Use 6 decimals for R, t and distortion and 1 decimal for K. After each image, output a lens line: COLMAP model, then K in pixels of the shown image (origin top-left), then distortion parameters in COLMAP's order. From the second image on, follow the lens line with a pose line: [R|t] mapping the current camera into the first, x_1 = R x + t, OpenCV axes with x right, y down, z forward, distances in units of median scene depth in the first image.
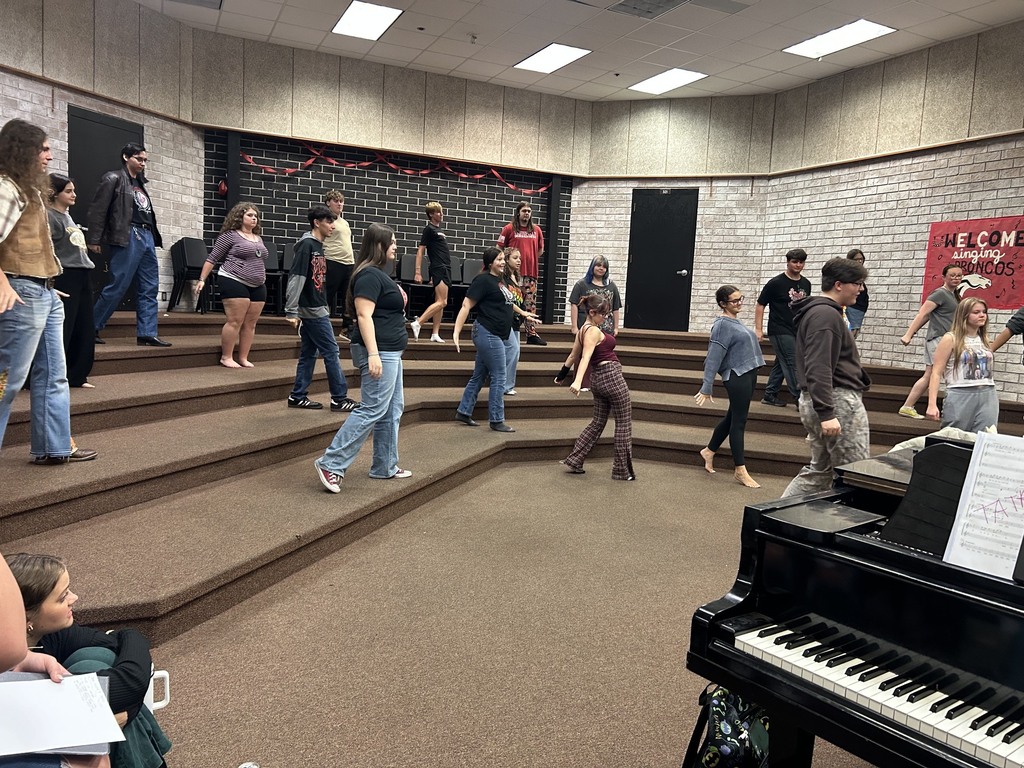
lens RADIAL K [[765.7, 0, 529.2], [0, 765.7, 380.6], [0, 0, 1]] dist [0.064485, -0.074414]
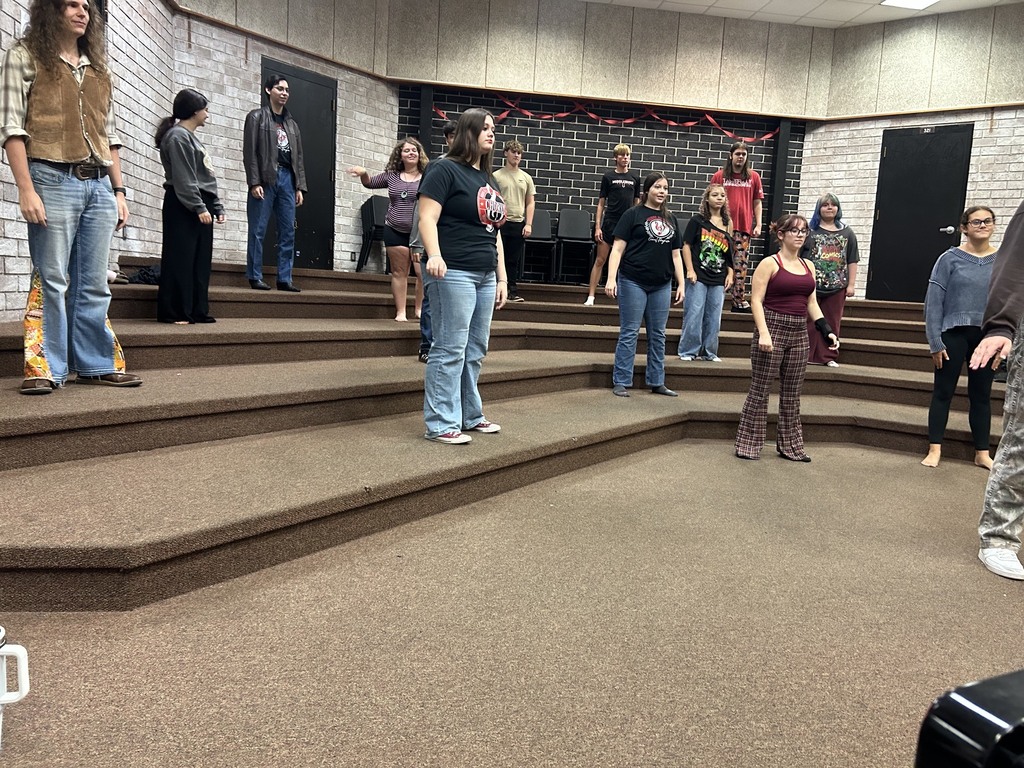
lens RADIAL K [[765.7, 0, 529.2], [0, 765.7, 380.6], [0, 0, 1]] dist [0.064485, -0.074414]
pose [[0.956395, 0.035271, -0.289939, 0.027469], [-0.035550, 0.999359, 0.004307, 0.033503], [0.289904, 0.006188, 0.957036, 0.123690]]
